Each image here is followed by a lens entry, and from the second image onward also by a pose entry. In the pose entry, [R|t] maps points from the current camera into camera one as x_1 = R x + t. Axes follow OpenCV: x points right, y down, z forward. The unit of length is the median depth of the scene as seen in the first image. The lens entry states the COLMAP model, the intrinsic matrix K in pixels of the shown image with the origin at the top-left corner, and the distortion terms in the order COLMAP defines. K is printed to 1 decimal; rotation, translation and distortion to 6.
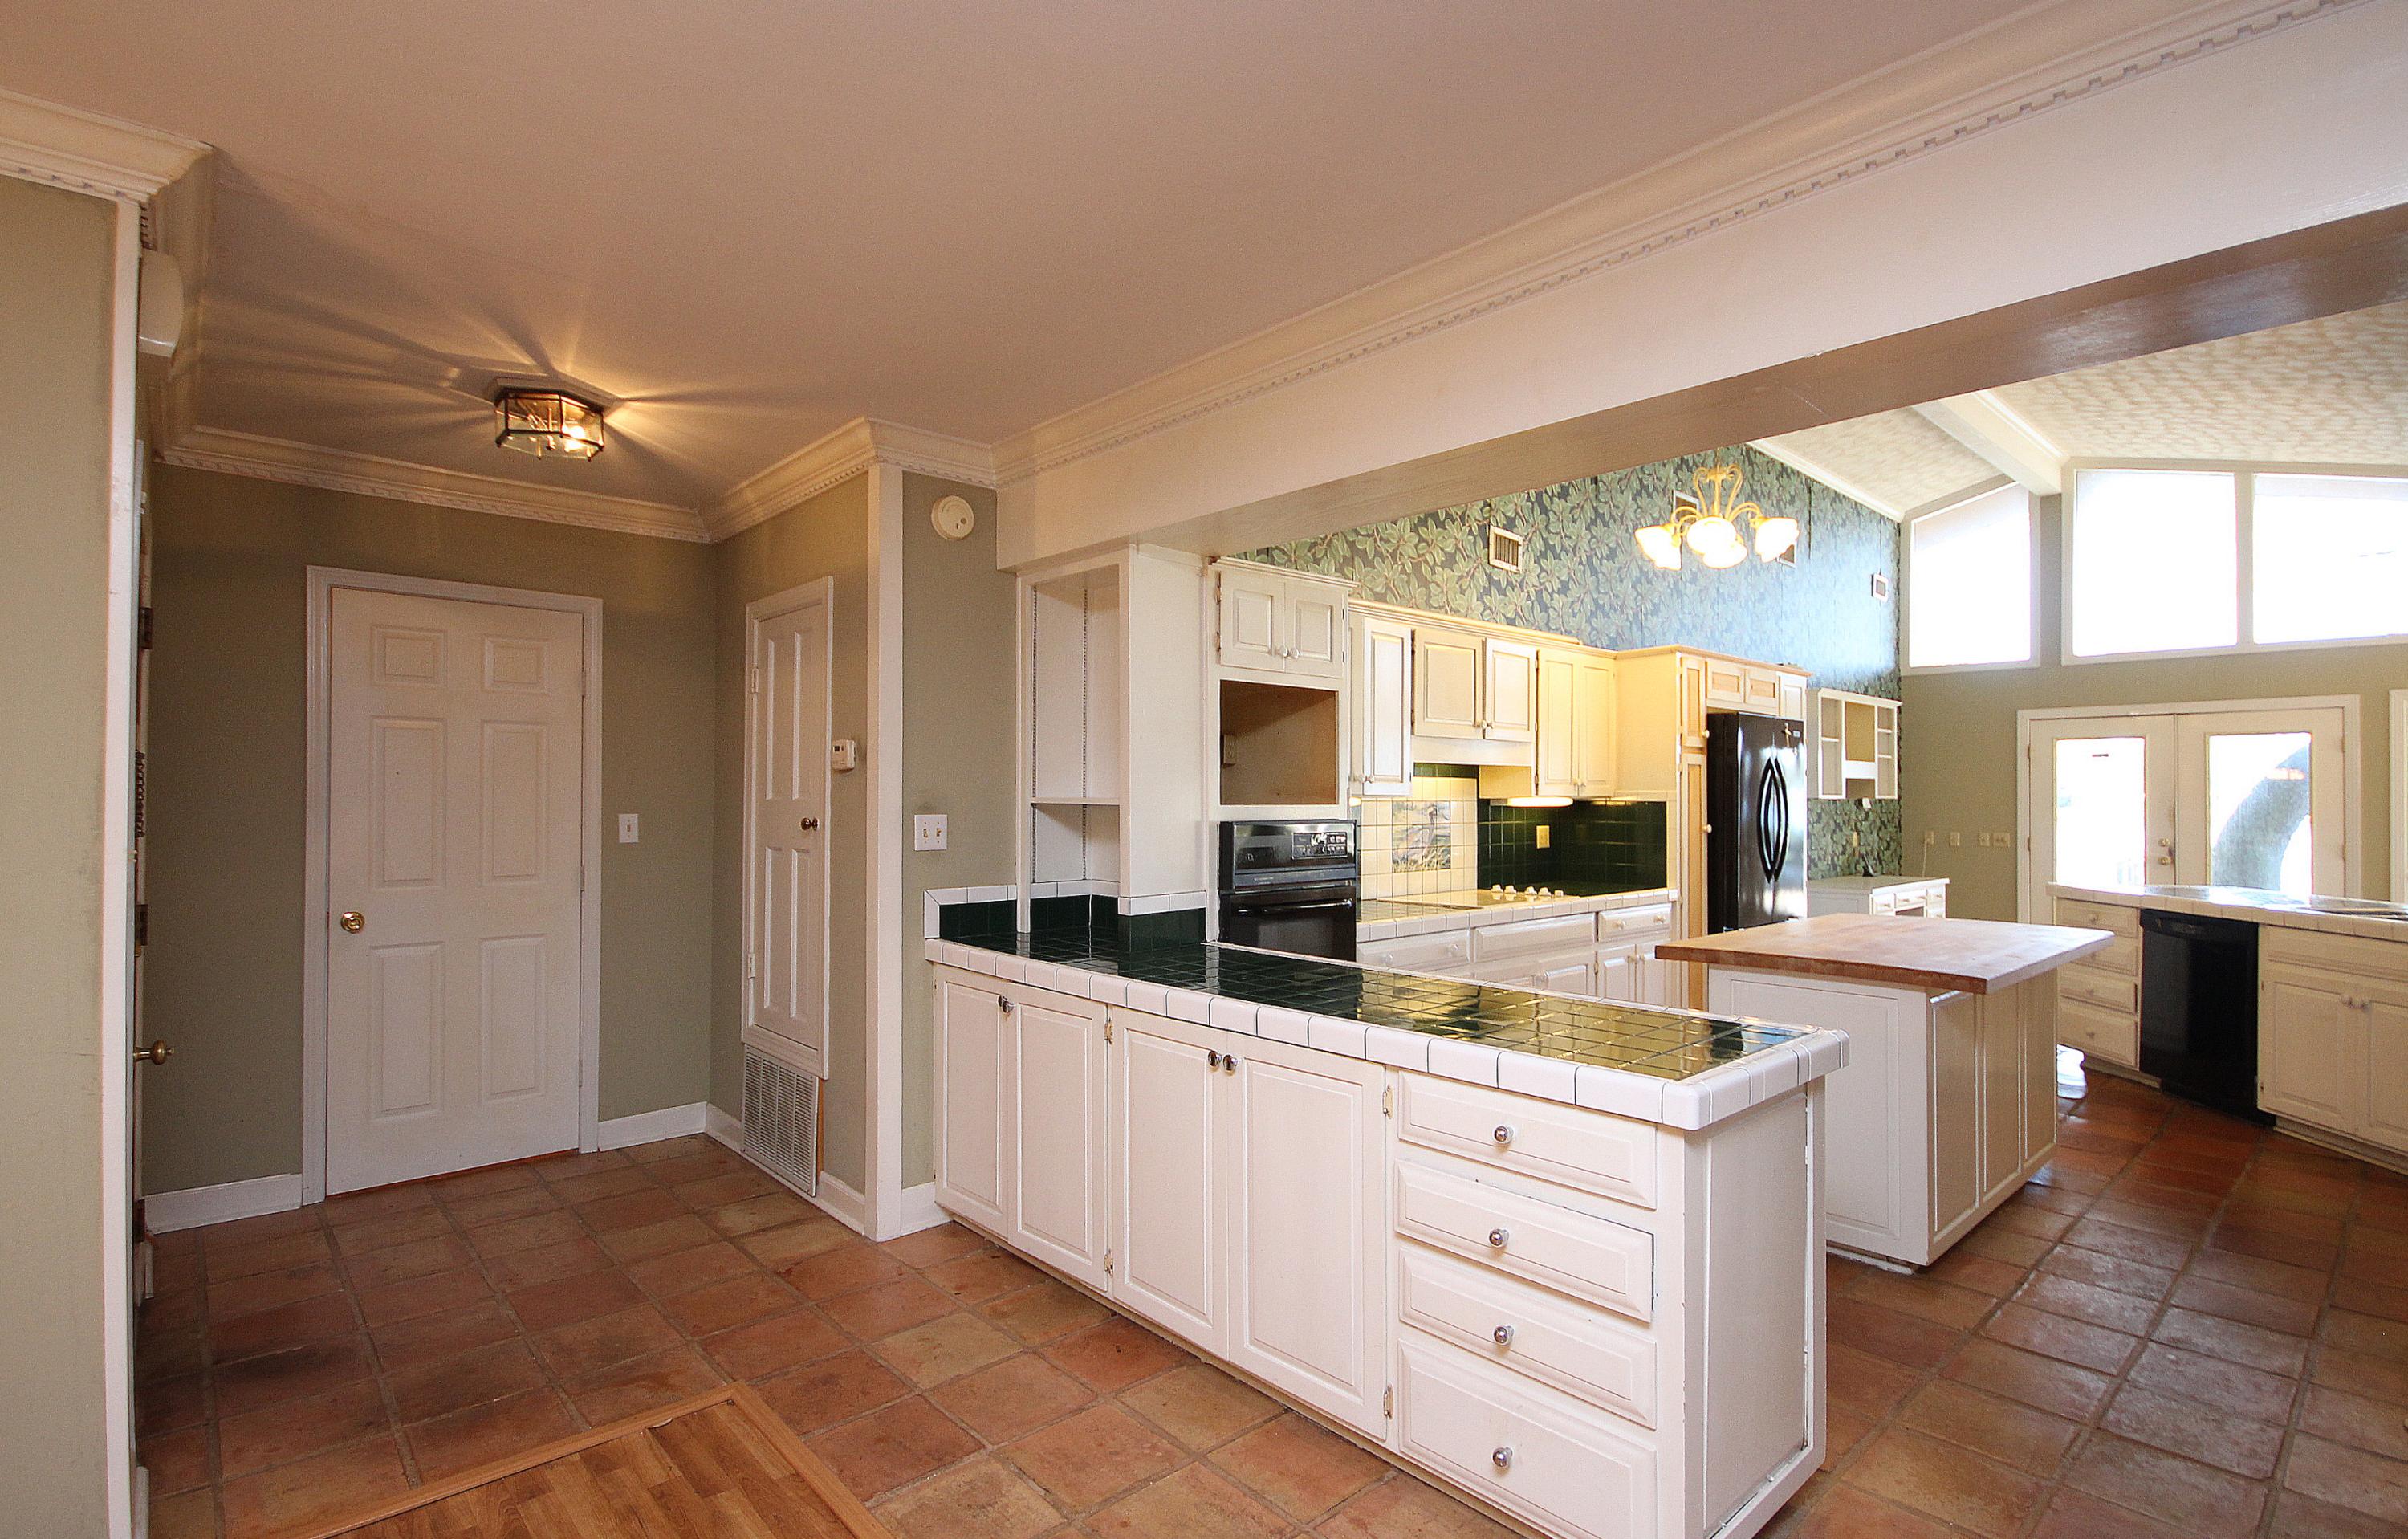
lens RADIAL K [[1128.1, 0, 1204.0], [0, 1128.1, 769.5], [0, 0, 1]] dist [-0.003541, 0.000869]
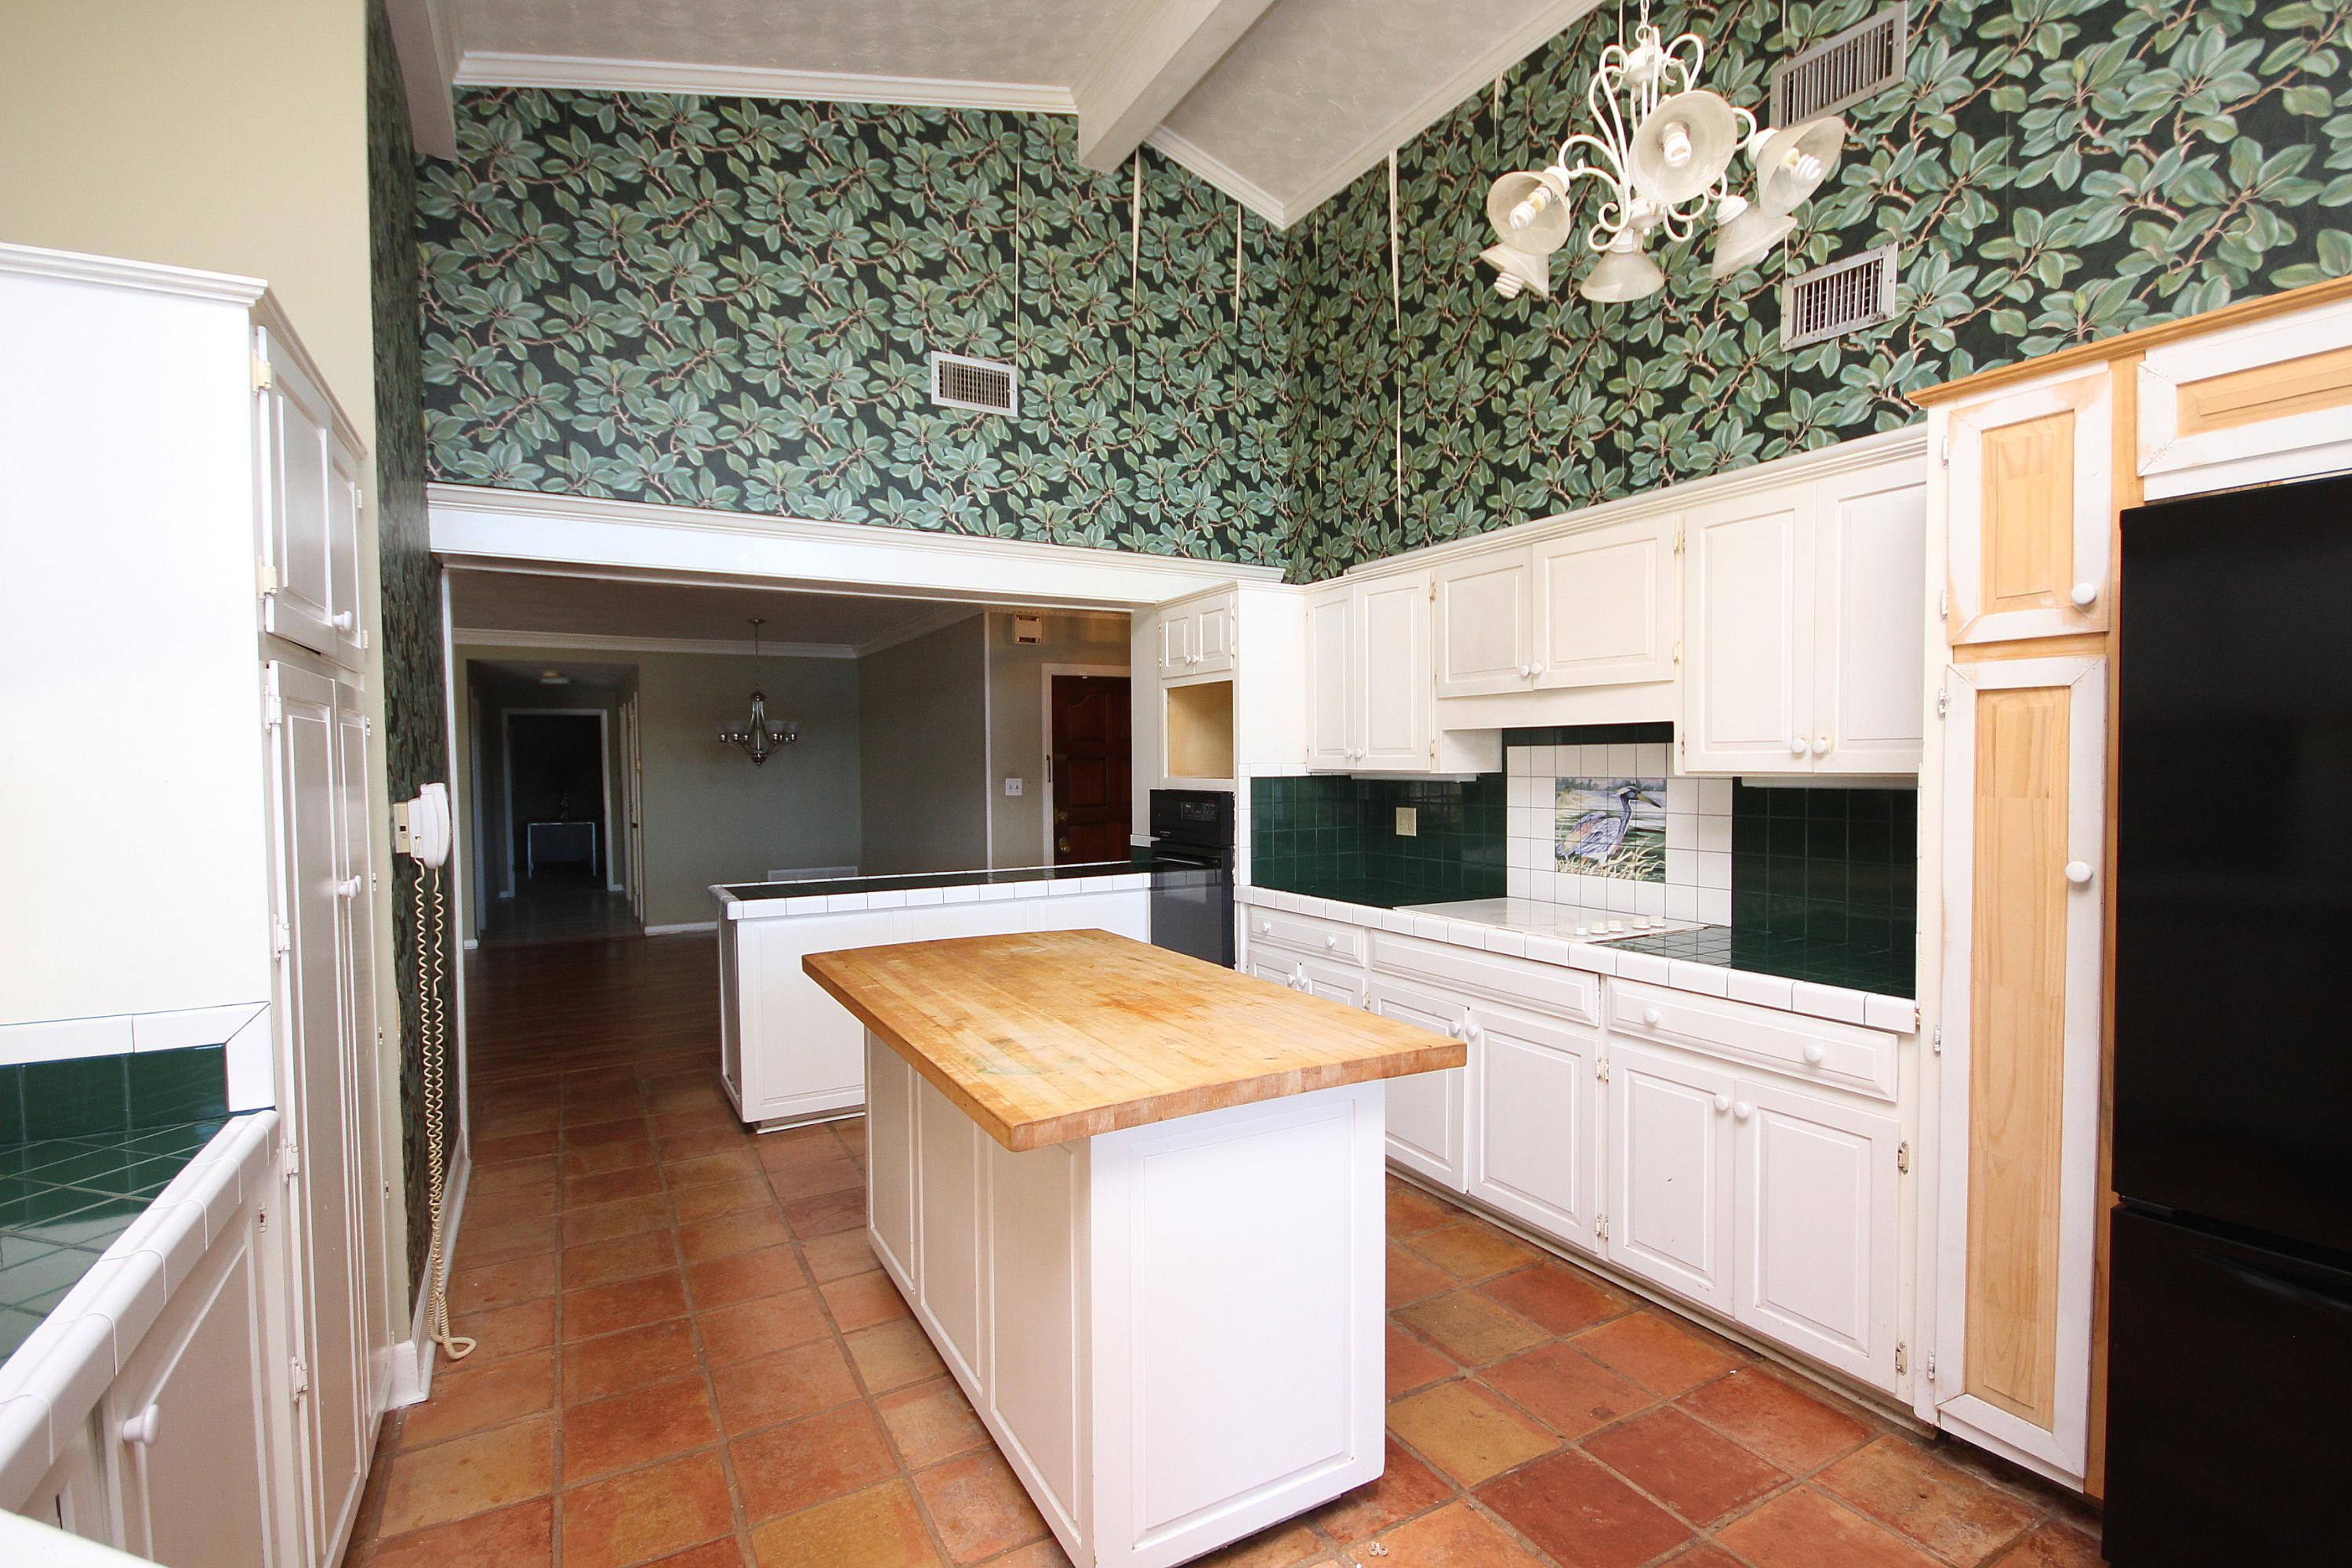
lens RADIAL K [[1078.9, 0, 1176.6], [0, 1078.9, 793.3], [0, 0, 1]] dist [-0.001354, -0.000276]
pose [[-0.215103, 0.029440, -0.976148, 0.887313], [0.033052, 0.999192, 0.022852, 0.012990], [0.976032, -0.027348, -0.215902, 0.863457]]
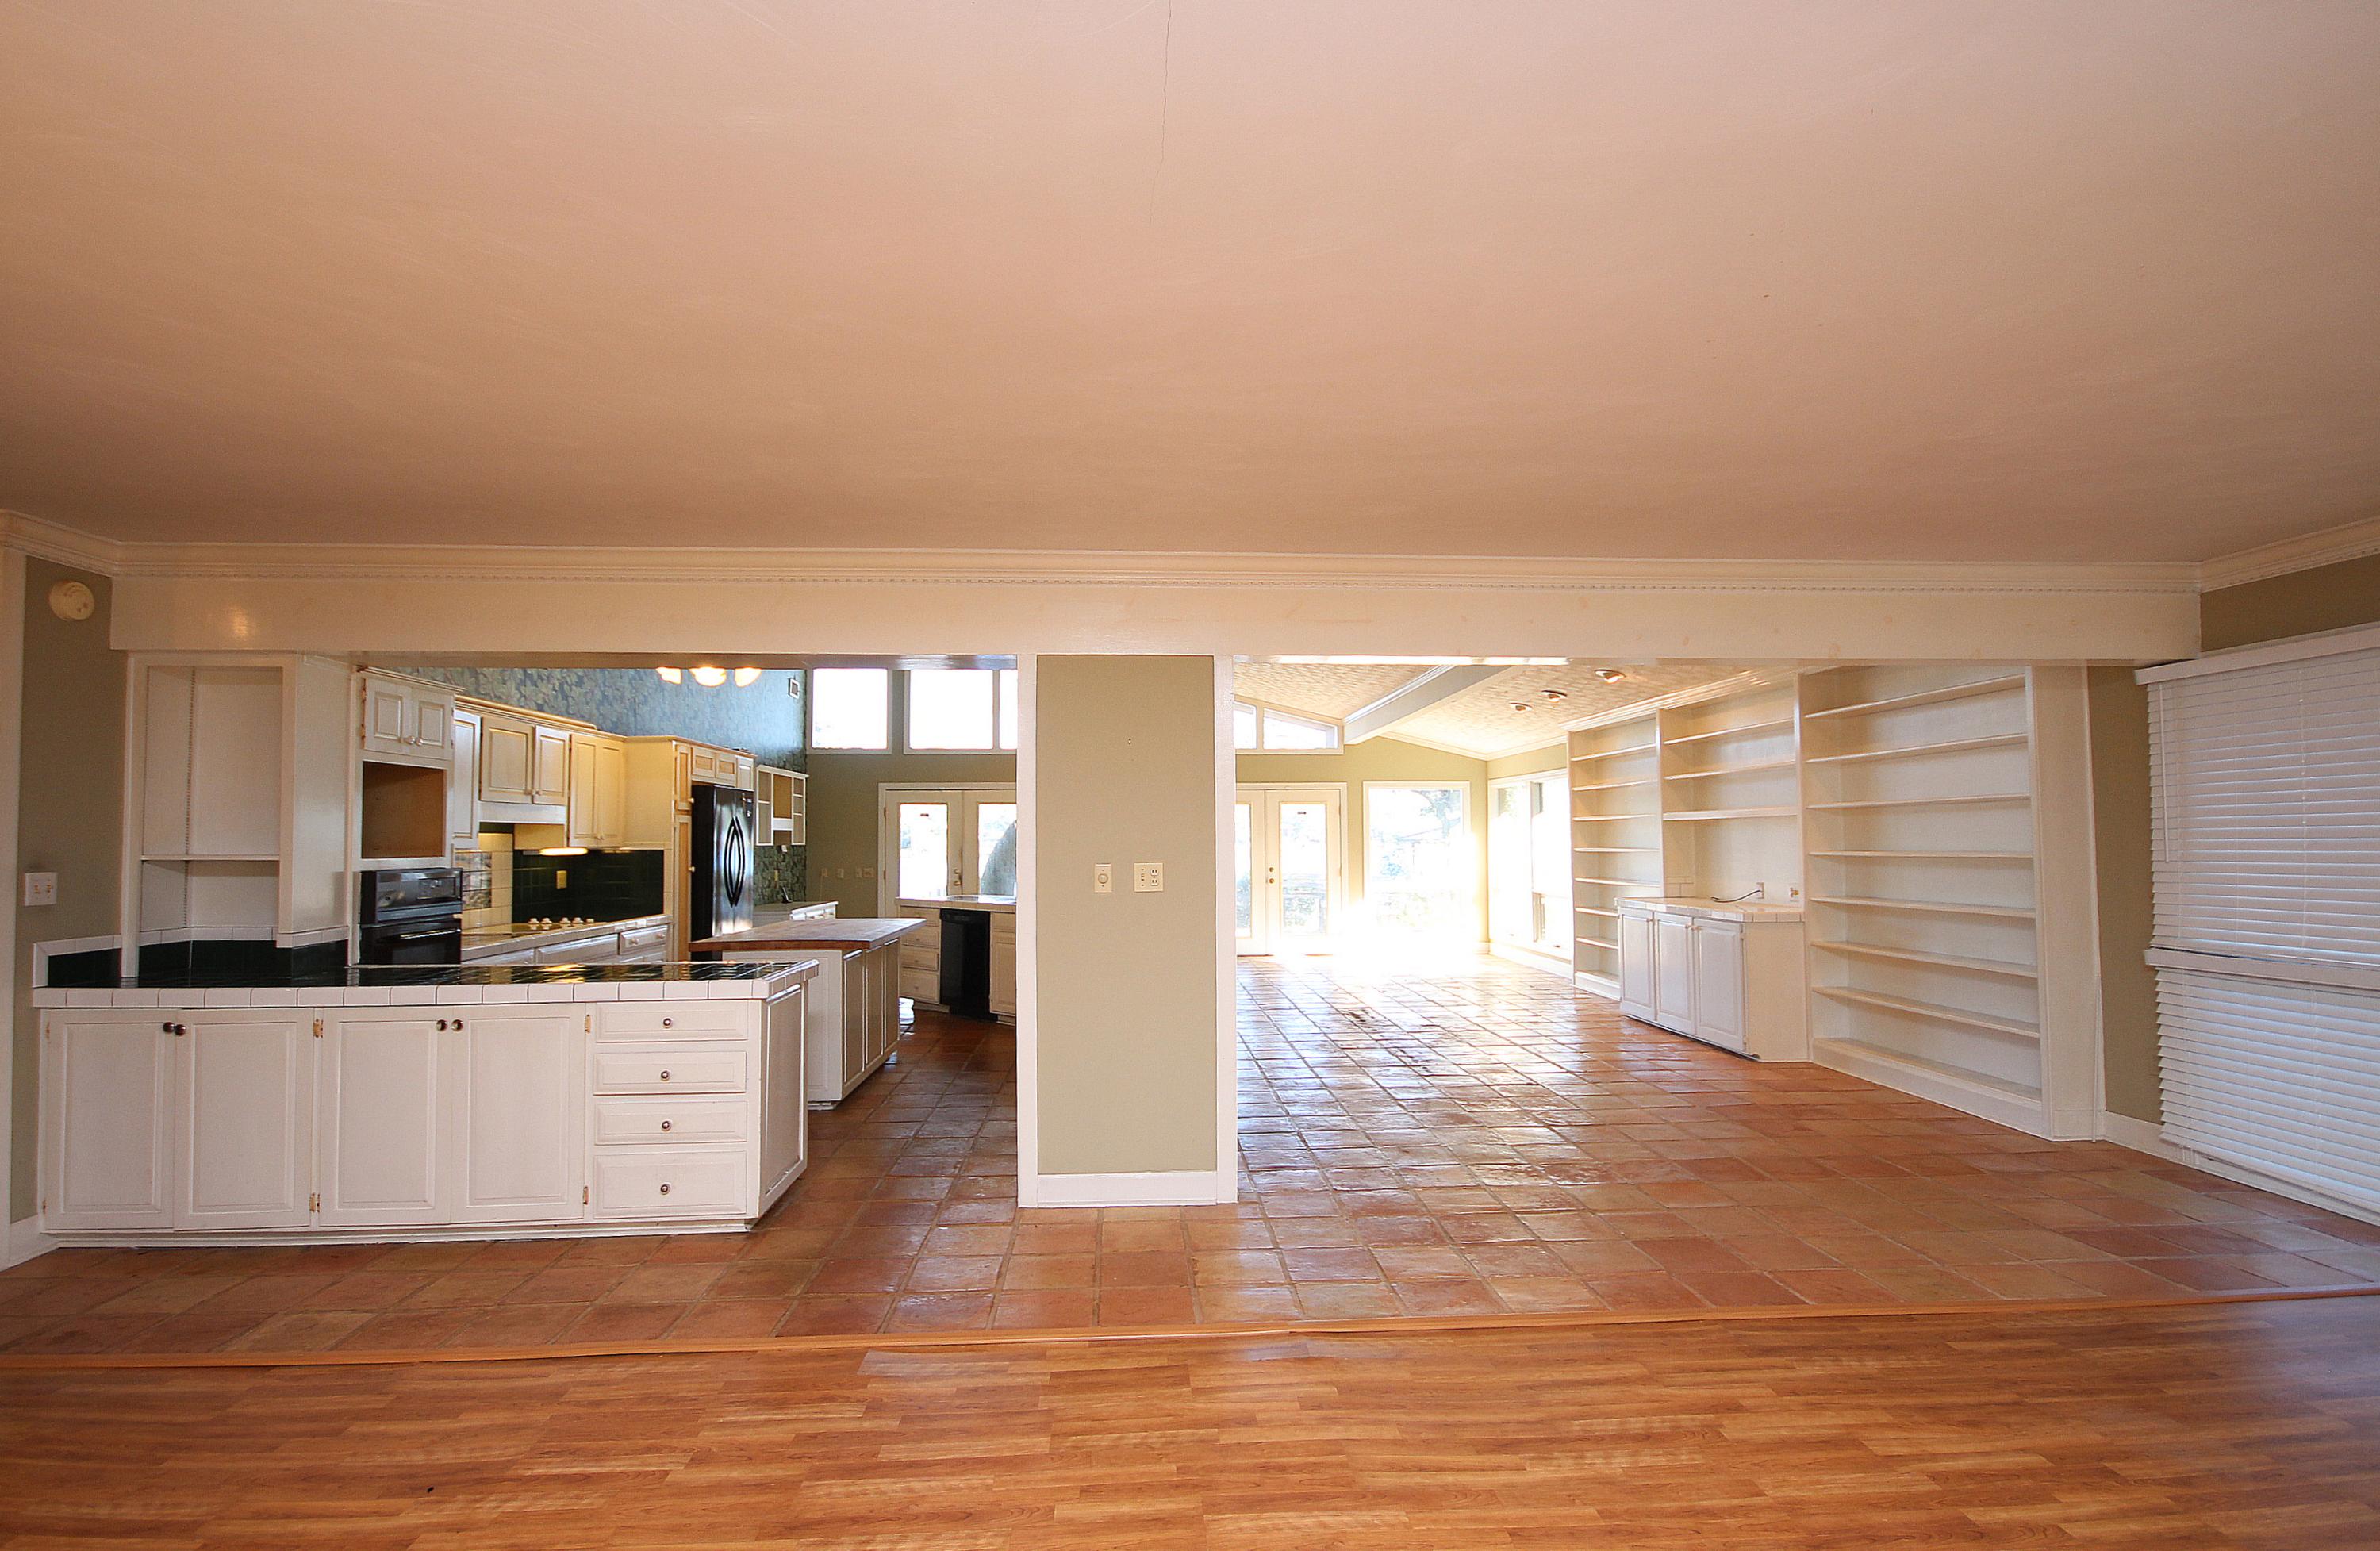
lens RADIAL K [[1129.7, 0, 1184.1], [0, 1129.7, 840.5], [0, 0, 1]] dist [-0.001722, -0.000231]
pose [[0.626880, -0.007927, 0.779075, -0.276223], [-0.010061, 0.999782, 0.018268, -0.015028], [-0.779051, -0.019290, 0.626664, -0.366554]]
